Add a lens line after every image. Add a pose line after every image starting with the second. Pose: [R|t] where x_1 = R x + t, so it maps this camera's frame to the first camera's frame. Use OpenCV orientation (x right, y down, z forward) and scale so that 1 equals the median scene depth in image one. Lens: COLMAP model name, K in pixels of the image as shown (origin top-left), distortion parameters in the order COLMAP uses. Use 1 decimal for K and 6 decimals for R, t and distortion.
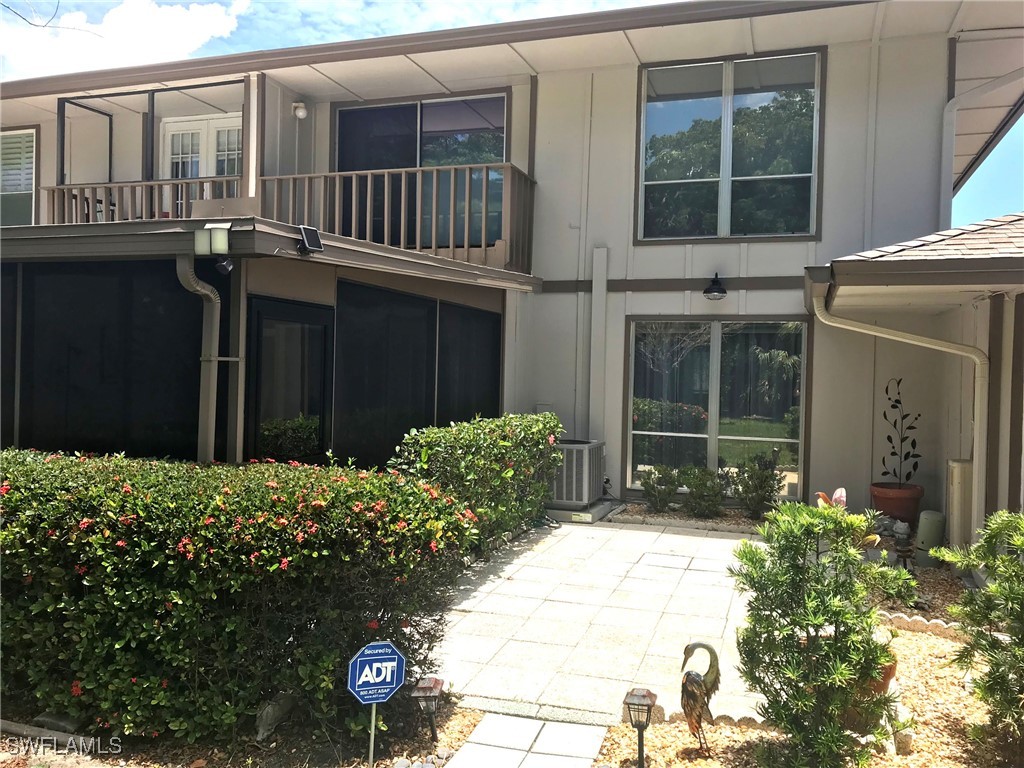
lens RADIAL K [[831.0, 0, 515.3], [0, 831.0, 380.1], [0, 0, 1]] dist [0.045962, -0.062116]
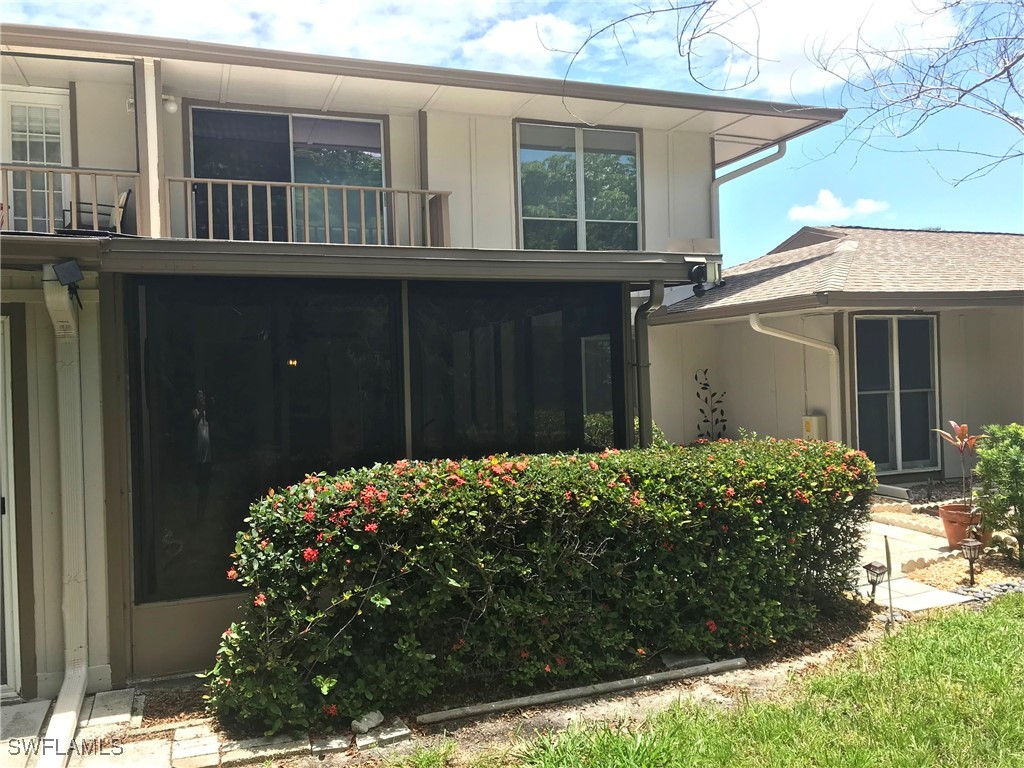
lens RADIAL K [[831.0, 0, 515.2], [0, 831.0, 382.3], [0, 0, 1]] dist [0.045962, -0.062116]
pose [[0.765938, -0.055057, 0.640553, -0.650281], [0.063135, 0.997952, 0.010282, -0.013047], [-0.639807, 0.032566, 0.767845, 0.096396]]
